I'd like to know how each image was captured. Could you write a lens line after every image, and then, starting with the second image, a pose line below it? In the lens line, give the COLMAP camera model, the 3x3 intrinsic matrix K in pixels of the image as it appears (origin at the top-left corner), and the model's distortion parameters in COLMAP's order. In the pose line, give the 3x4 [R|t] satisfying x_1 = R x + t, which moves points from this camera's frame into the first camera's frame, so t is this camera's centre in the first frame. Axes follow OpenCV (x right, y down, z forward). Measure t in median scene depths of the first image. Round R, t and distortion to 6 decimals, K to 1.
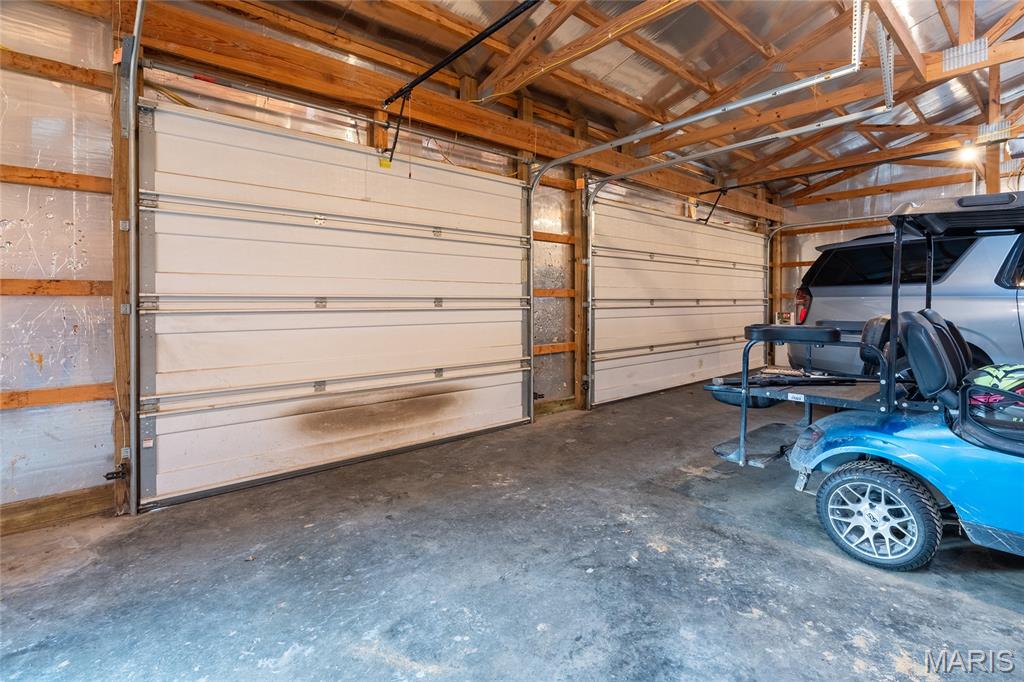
lens RADIAL K [[479.7, 0, 513.5], [0, 479.7, 305.3], [0, 0, 1]] dist [-0.000700, 0.000302]
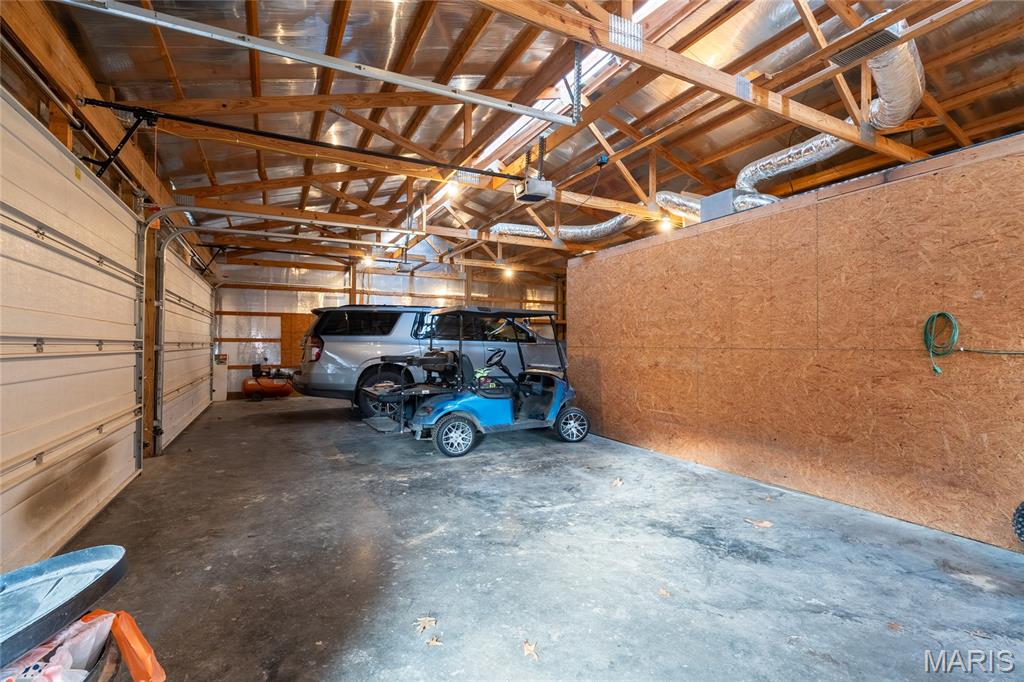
lens RADIAL K [[472.2, 0, 512.0], [0, 472.2, 341.0], [0, 0, 1]] dist [-0.000200, 0.000033]
pose [[0.244285, 0.009839, 0.969654, -1.280210], [0.004025, 0.999930, -0.011160, -0.003542], [-0.969695, 0.006630, 0.244228, 0.140596]]
